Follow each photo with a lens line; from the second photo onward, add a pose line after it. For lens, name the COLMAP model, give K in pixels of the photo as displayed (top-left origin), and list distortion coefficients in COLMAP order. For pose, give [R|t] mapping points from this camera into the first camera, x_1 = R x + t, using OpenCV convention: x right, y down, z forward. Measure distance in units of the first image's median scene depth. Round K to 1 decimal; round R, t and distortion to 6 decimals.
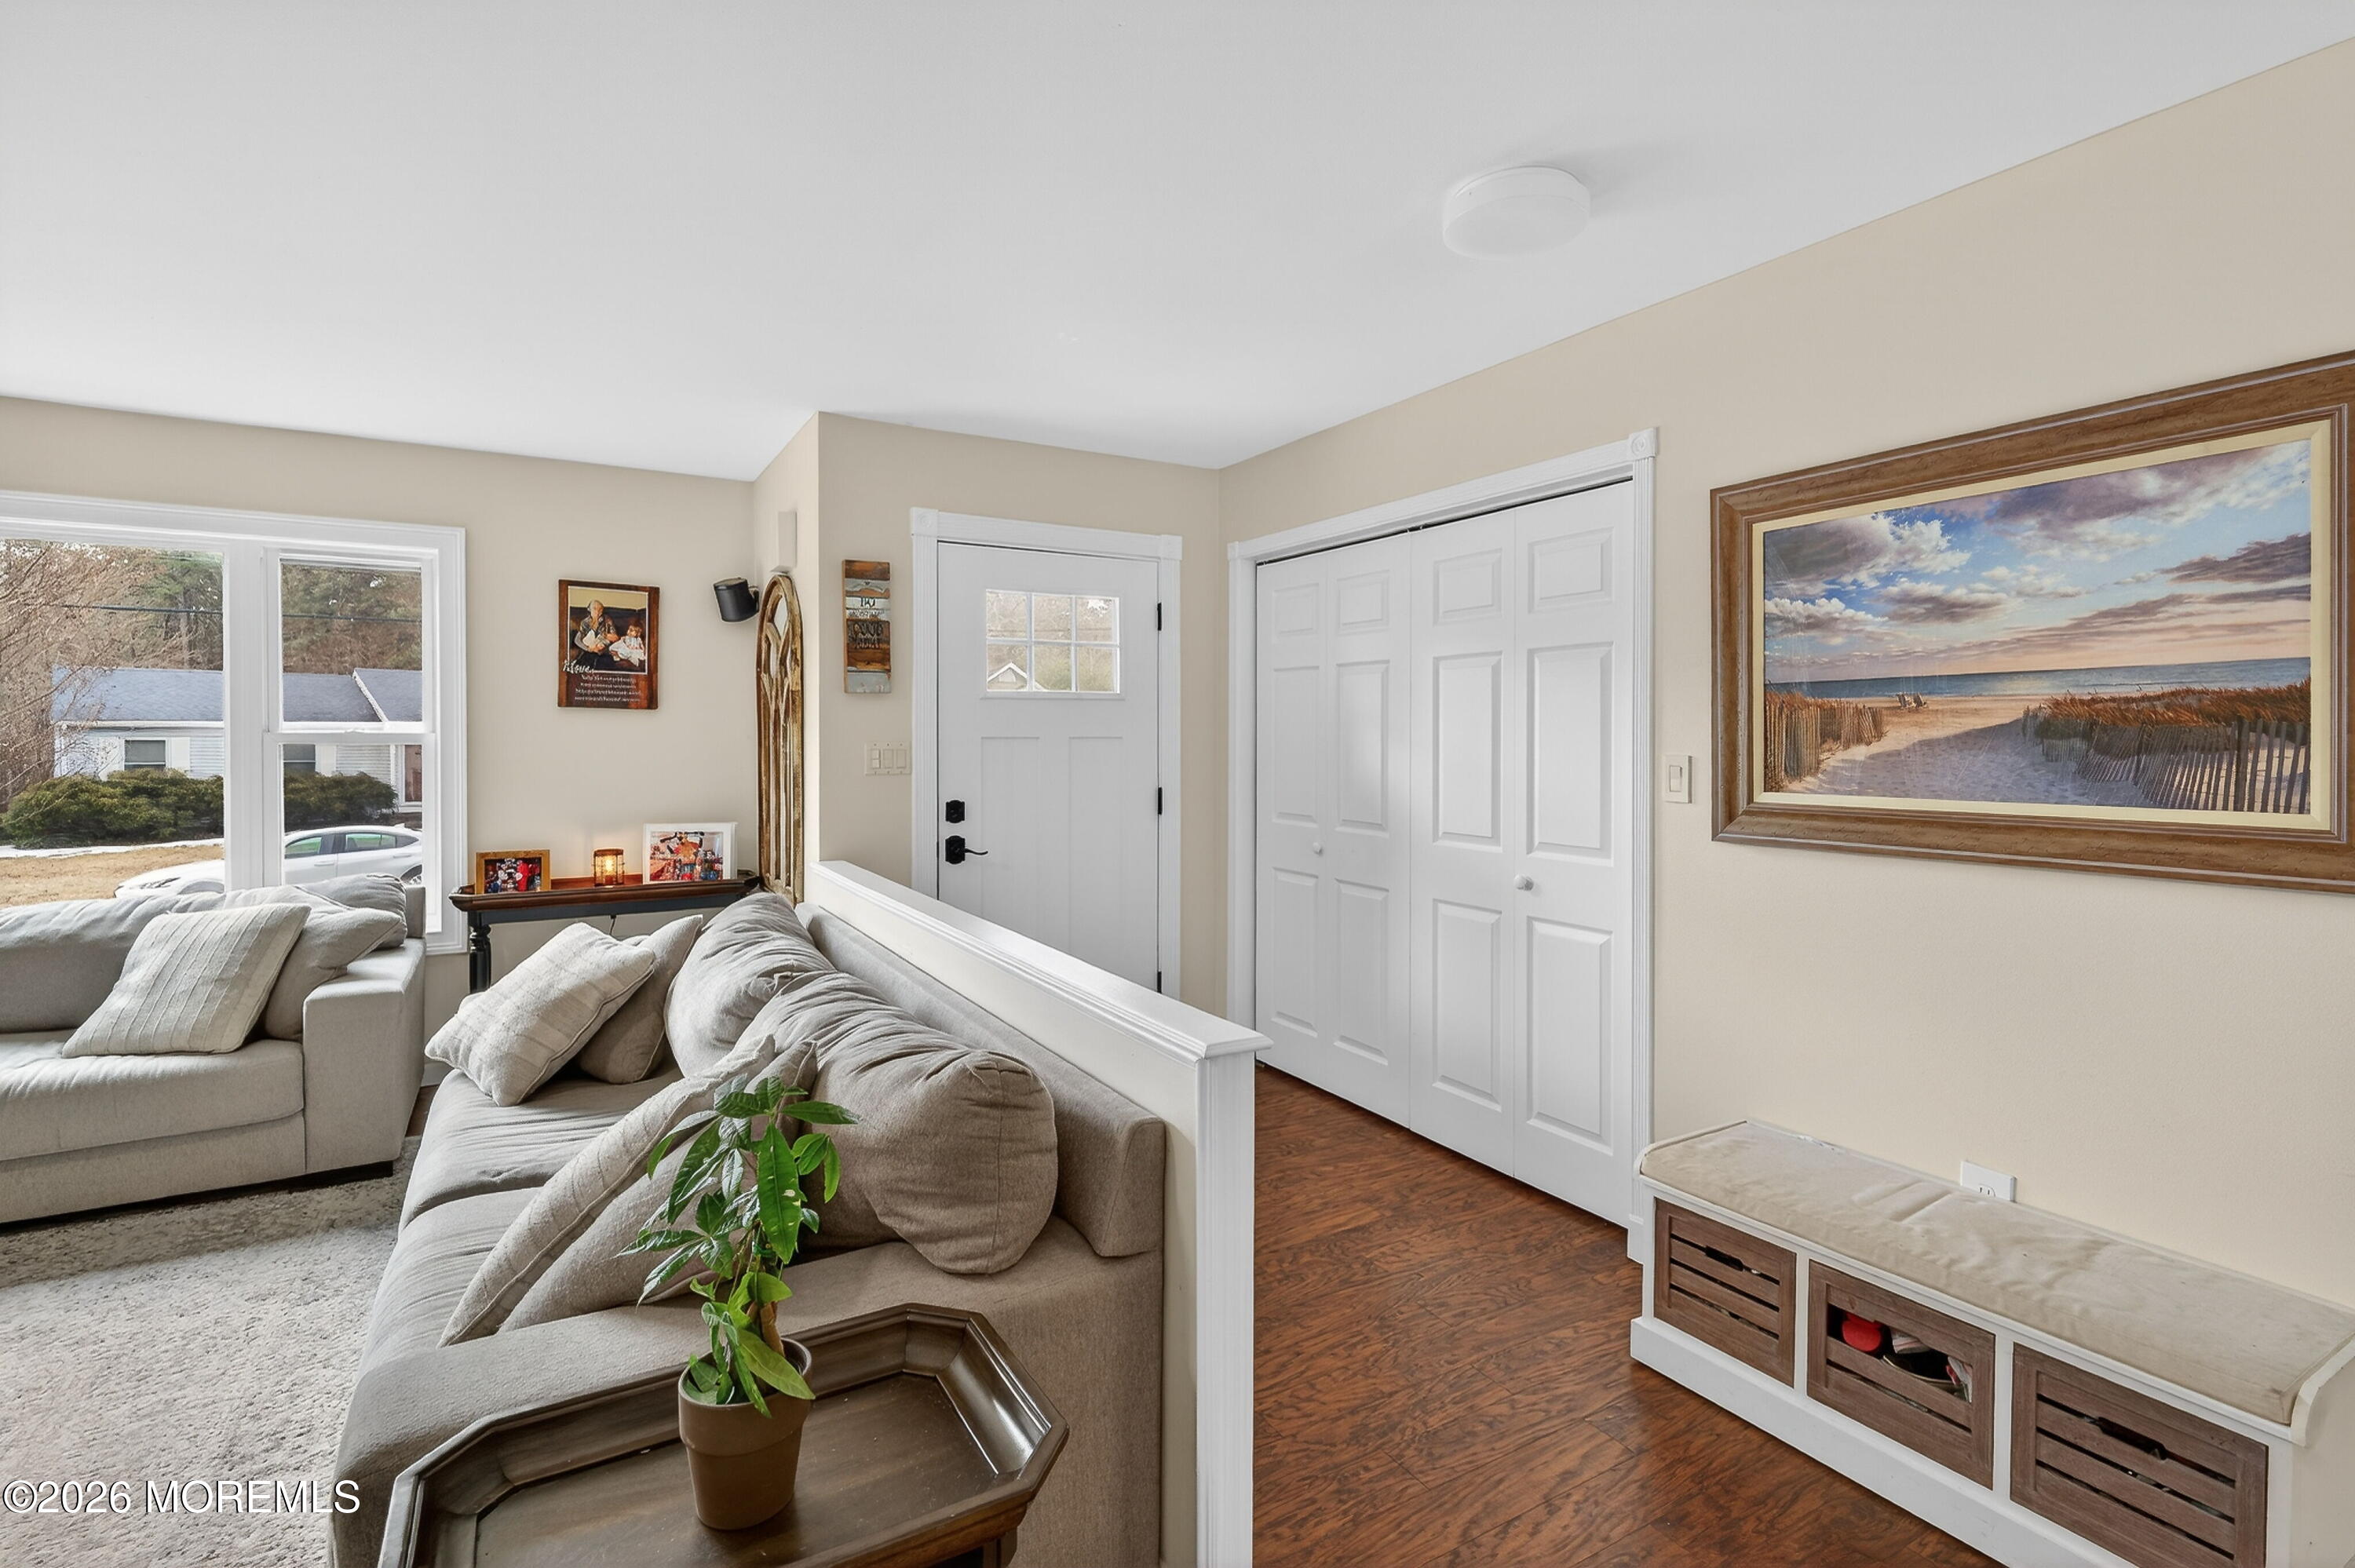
lens RADIAL K [[1089.9, 0, 1186.0], [0, 1089.9, 743.5], [0, 0, 1]] dist [0.010868, -0.007344]
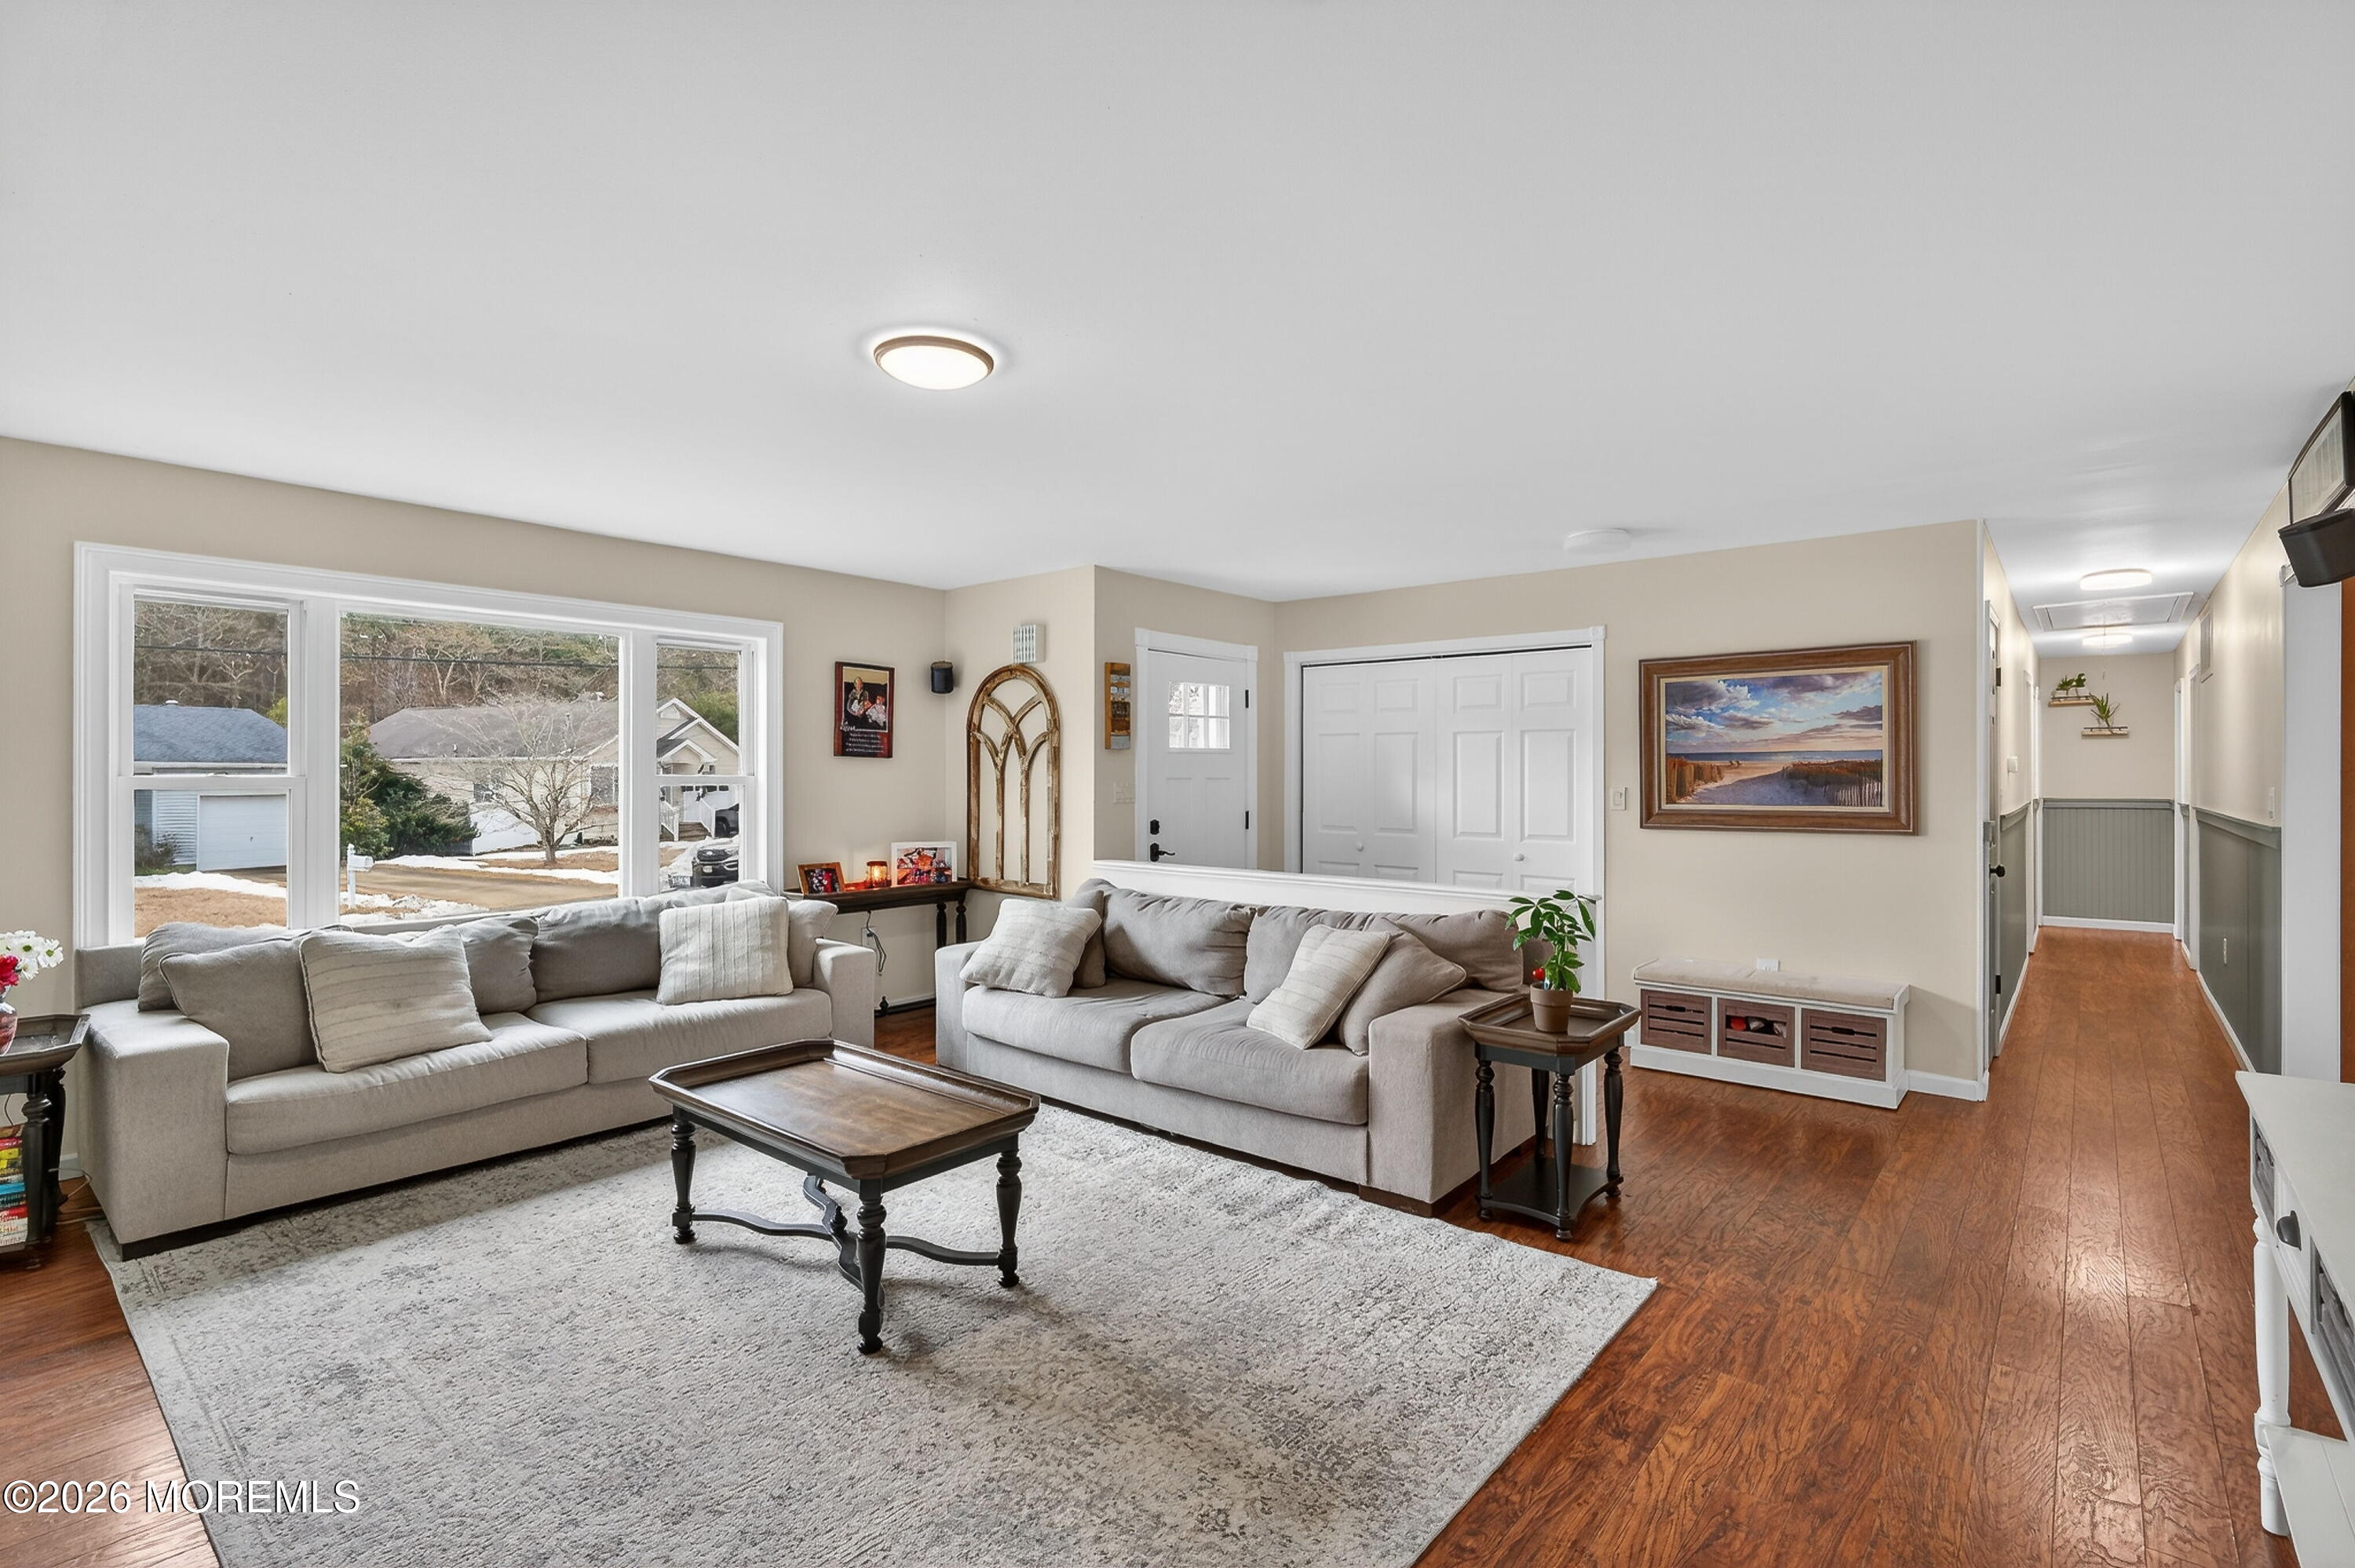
lens RADIAL K [[1089.9, 0, 1182.0], [0, 1089.9, 768.0], [0, 0, 1]] dist [0.010868, -0.007344]
pose [[0.942040, 0.001774, 0.335495, -0.844241], [0.002579, 0.999918, -0.012530, -0.001554], [-0.335490, 0.012669, 0.941958, -0.543966]]
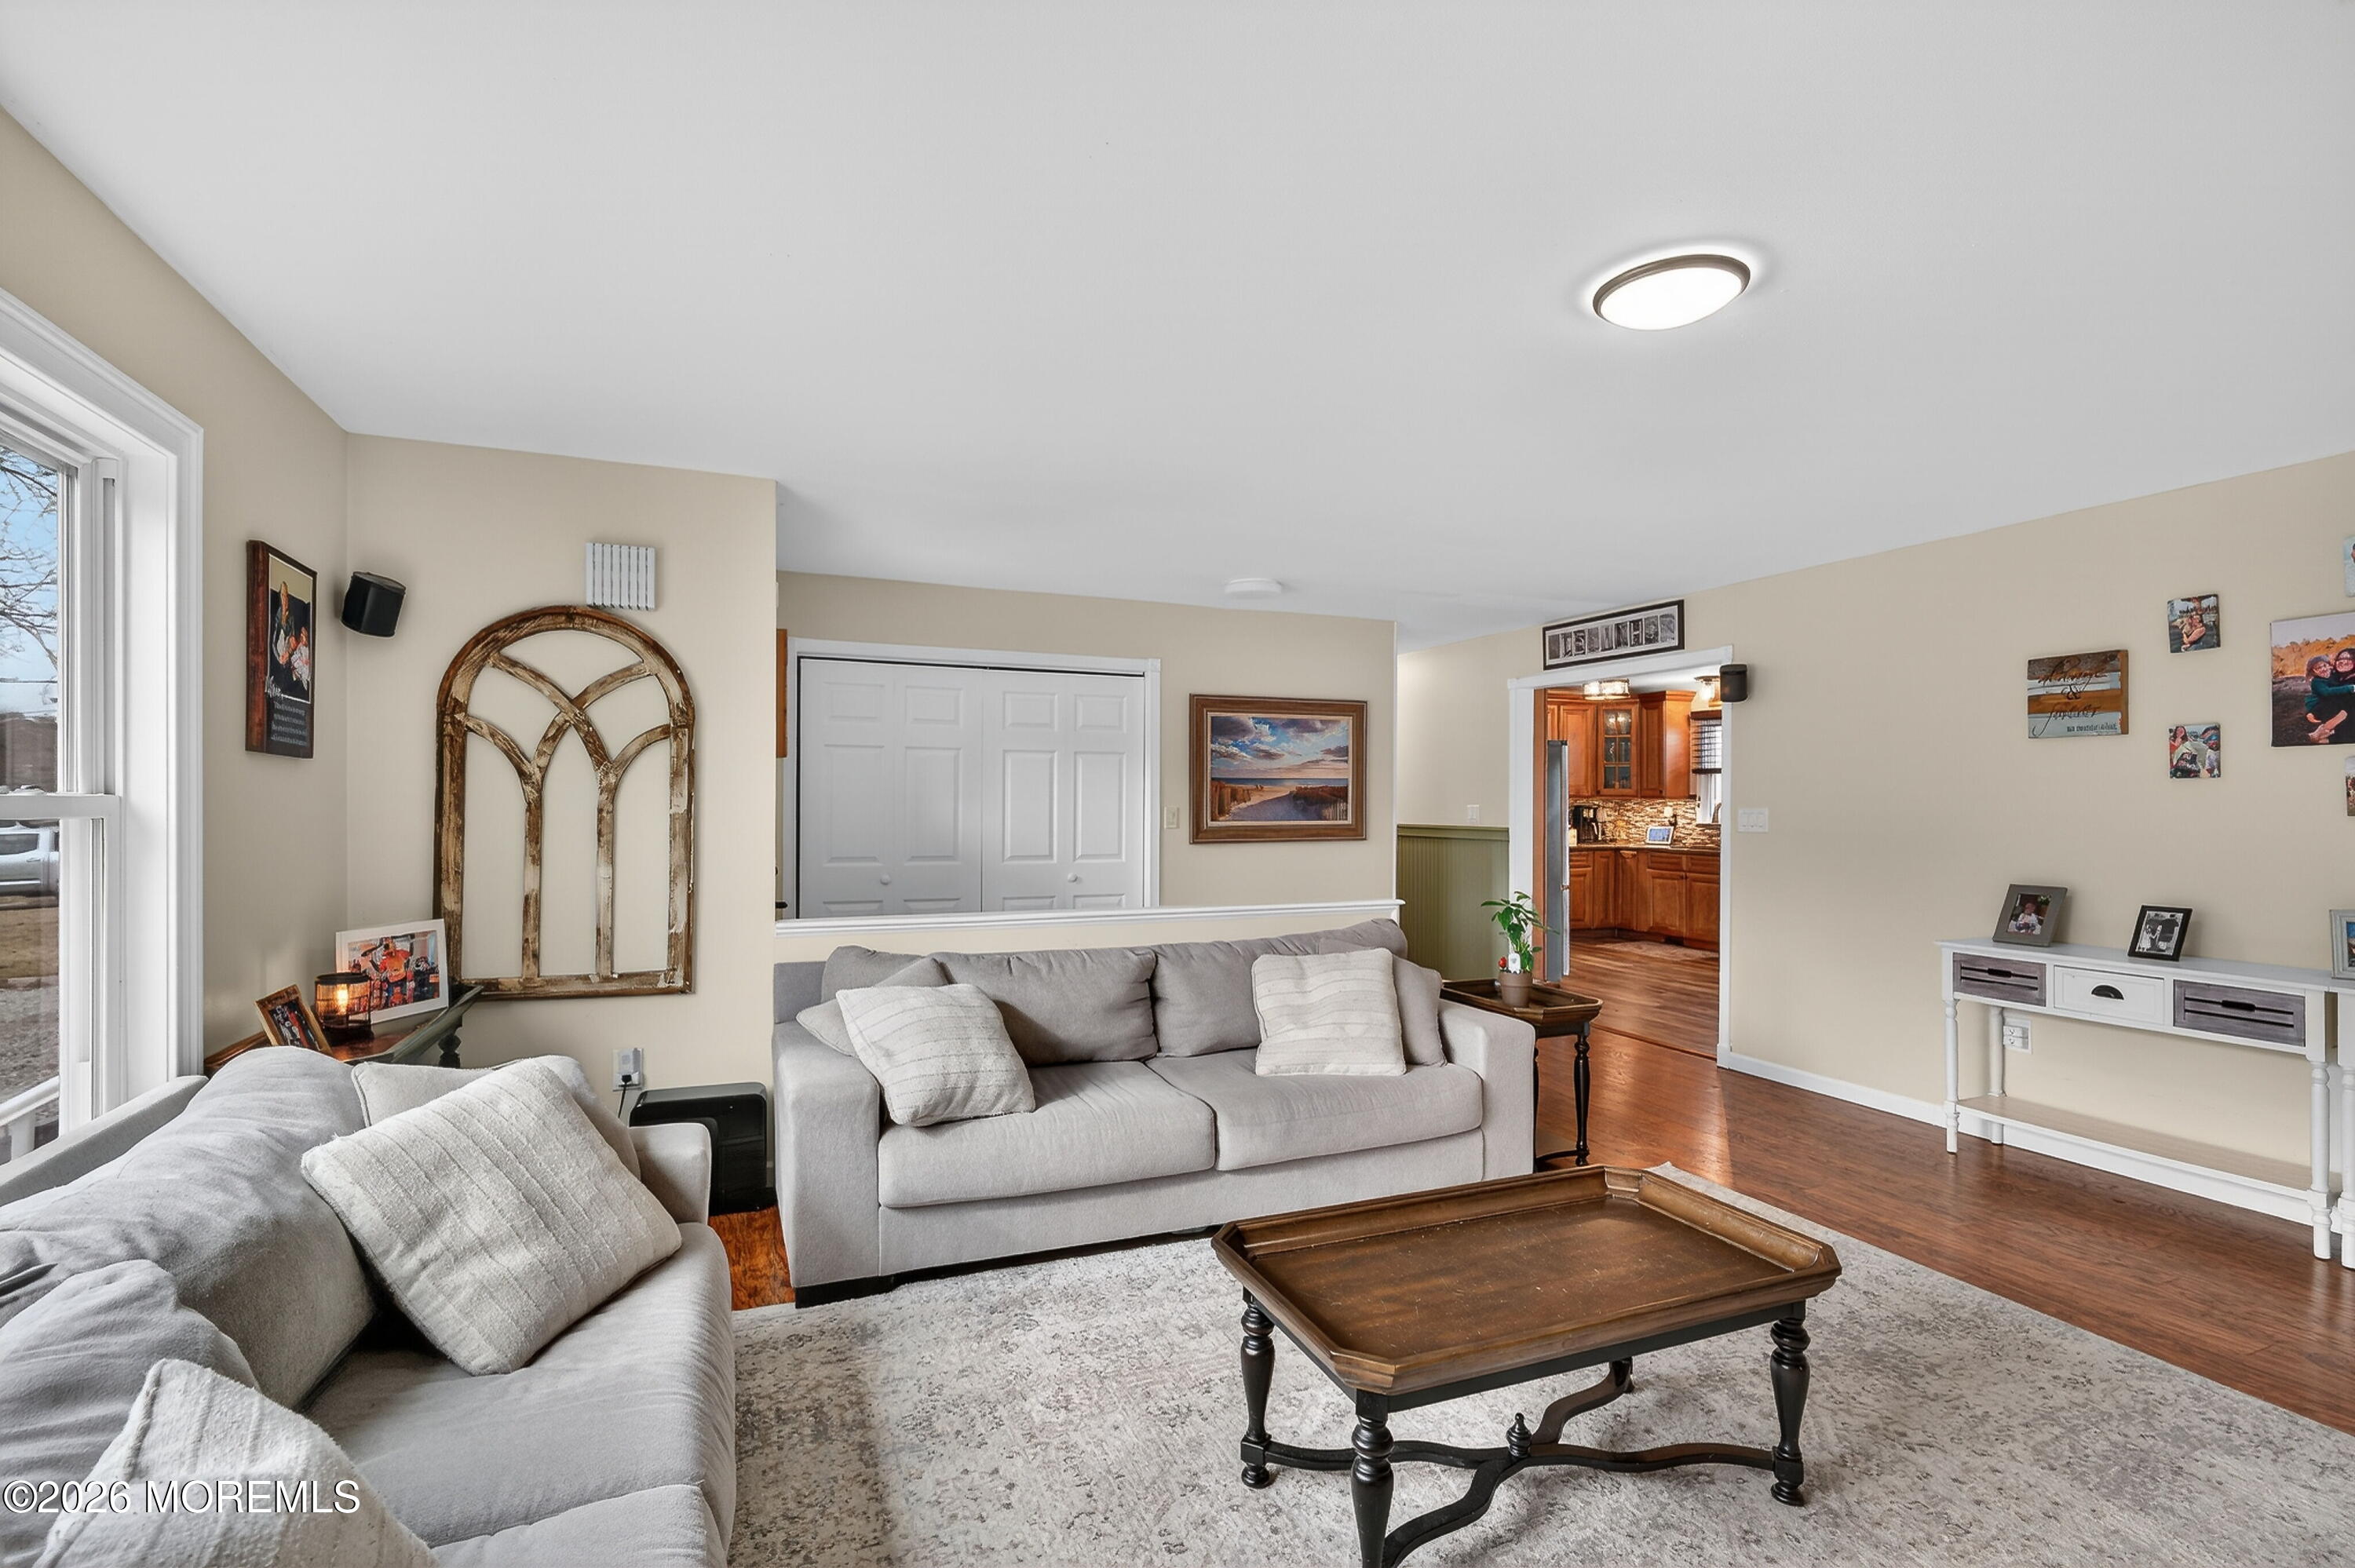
lens RADIAL K [[1089.9, 0, 1183.2], [0, 1089.9, 795.7], [0, 0, 1]] dist [0.010868, -0.007344]
pose [[0.139068, 0.001553, 0.990282, -1.489356], [0.003365, 0.999992, -0.002041, -0.007583], [-0.990277, 0.003616, 0.139062, 0.560688]]
